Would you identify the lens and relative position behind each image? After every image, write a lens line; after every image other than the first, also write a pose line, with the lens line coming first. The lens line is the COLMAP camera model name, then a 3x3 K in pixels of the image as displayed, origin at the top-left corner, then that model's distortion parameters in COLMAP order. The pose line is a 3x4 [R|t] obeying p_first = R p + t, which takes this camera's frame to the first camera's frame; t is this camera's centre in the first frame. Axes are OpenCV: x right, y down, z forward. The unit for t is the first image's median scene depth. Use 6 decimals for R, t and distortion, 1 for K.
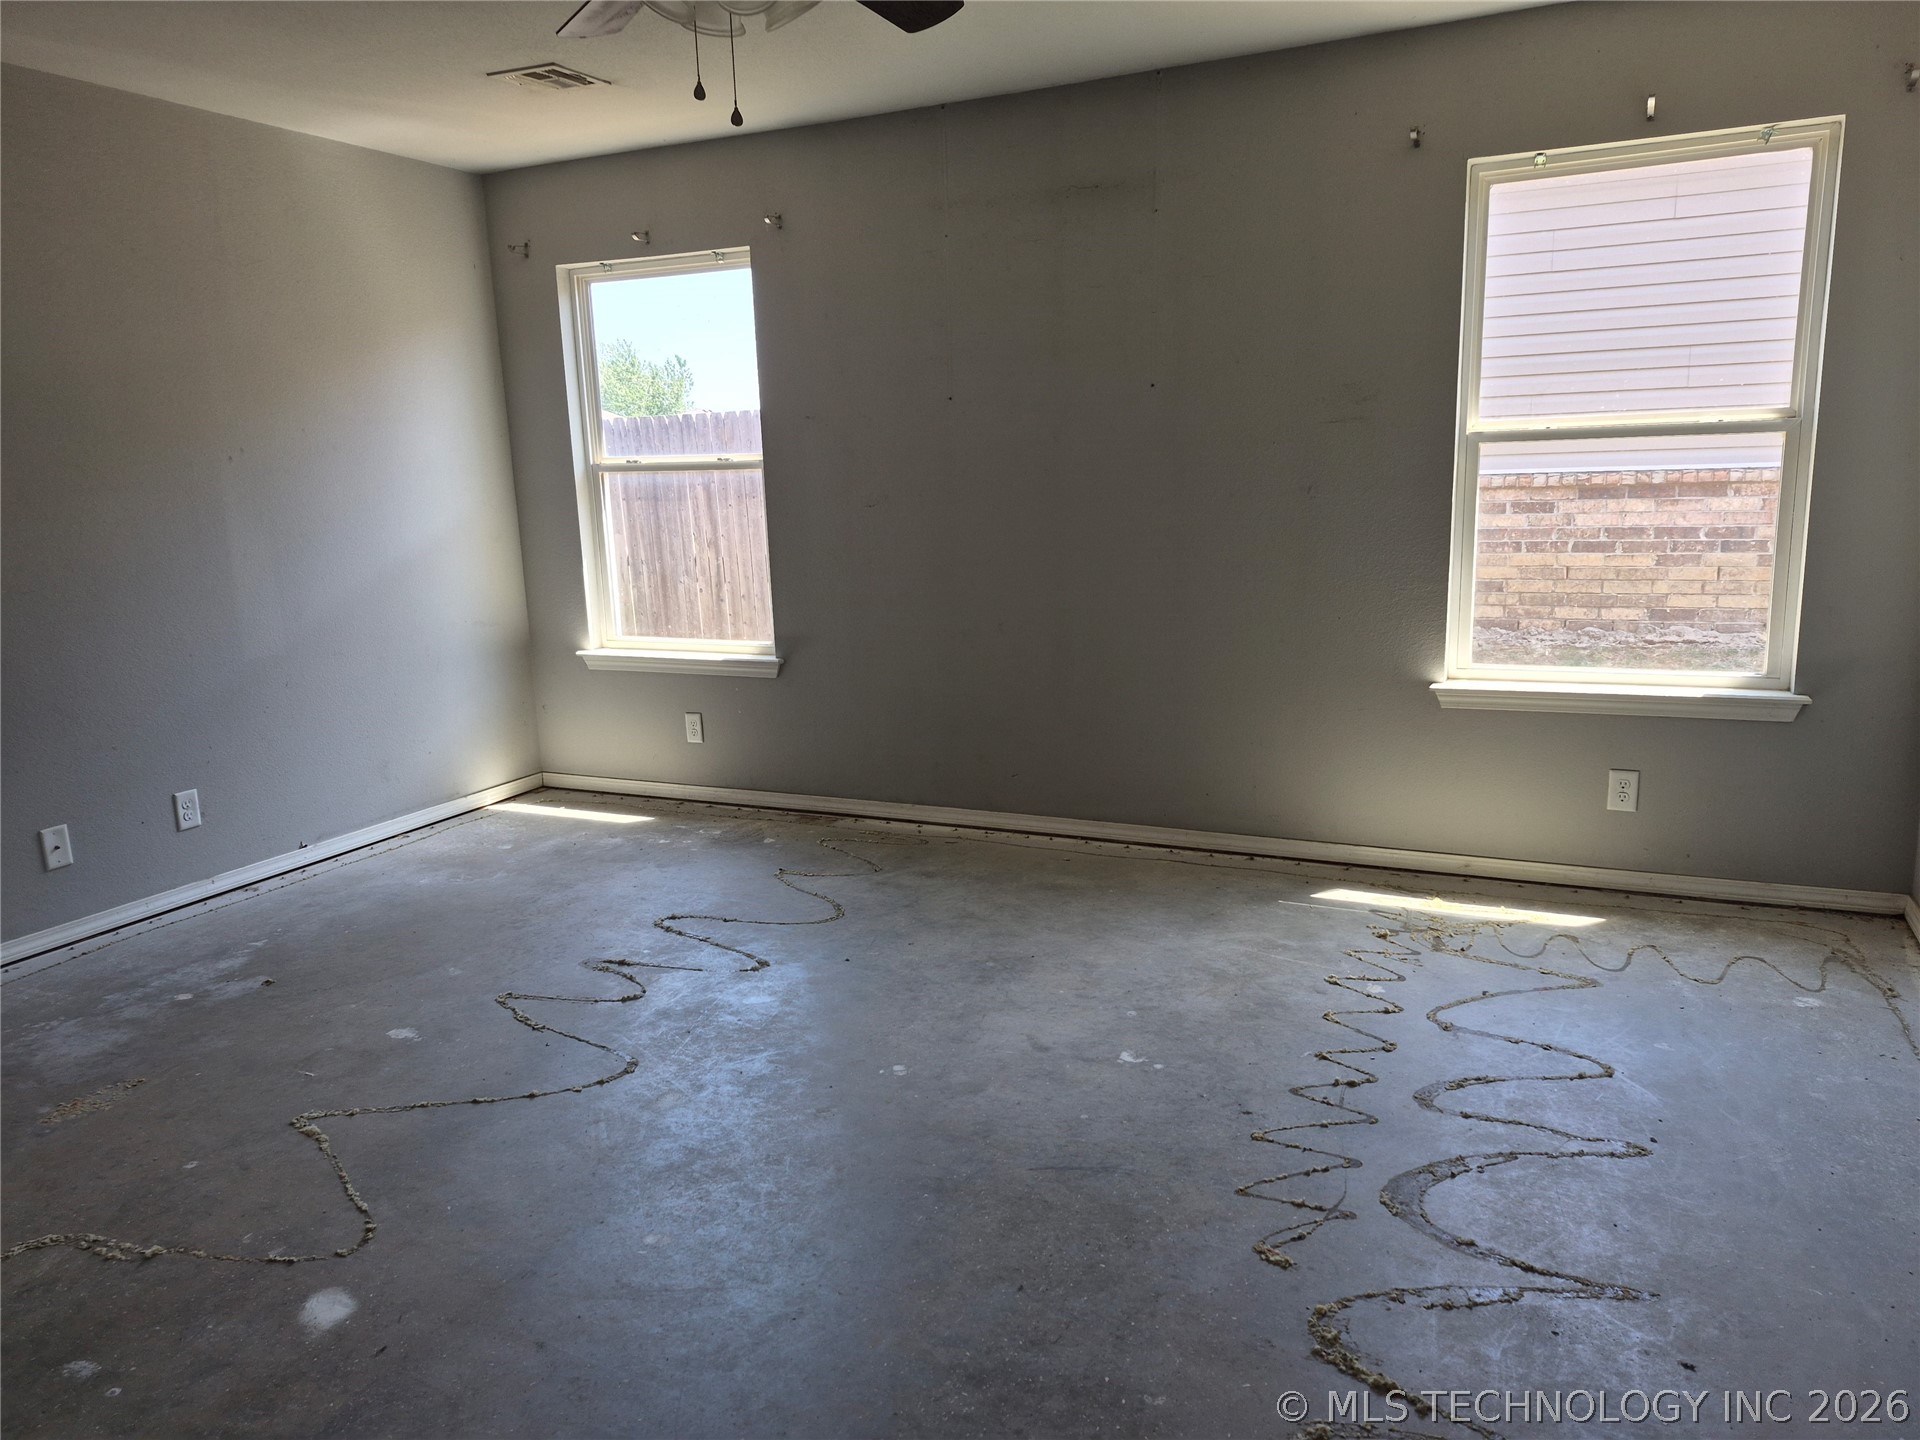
lens RADIAL K [[1290.2, 0, 954.9], [0, 1290.2, 656.0], [0, 0, 1]] dist [0.116960, -0.155659]
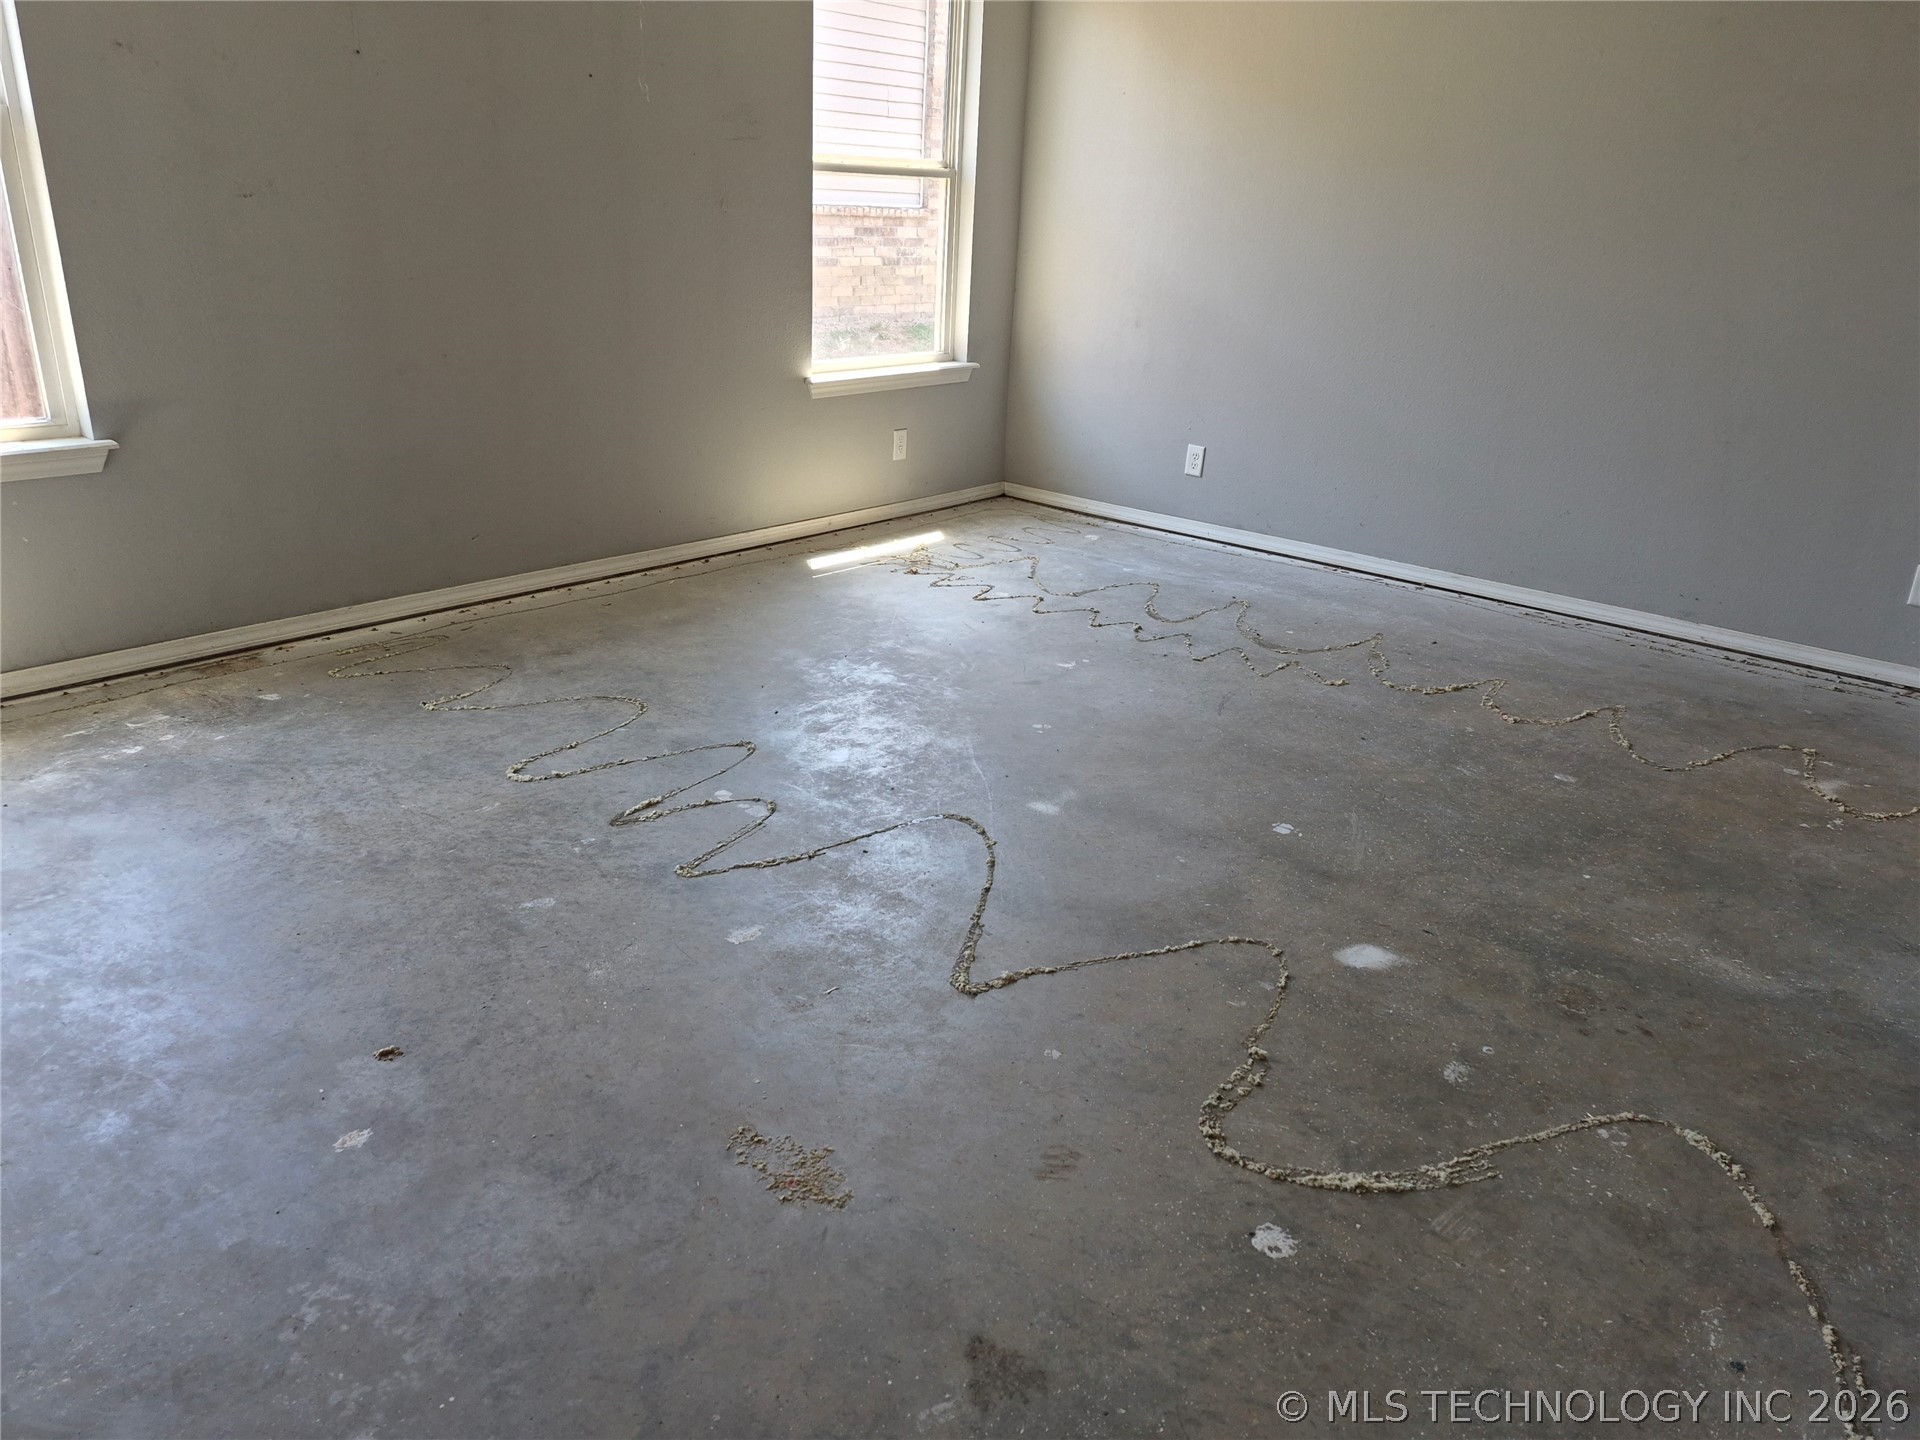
lens RADIAL K [[1290.2, 0, 954.9], [0, 1290.2, 656.0], [0, 0, 1]] dist [0.116960, -0.155659]
pose [[0.297640, -0.276431, 0.913781, -0.767447], [0.083484, 0.961031, 0.263532, -0.038480], [-0.951021, -0.002152, 0.309119, 0.494730]]
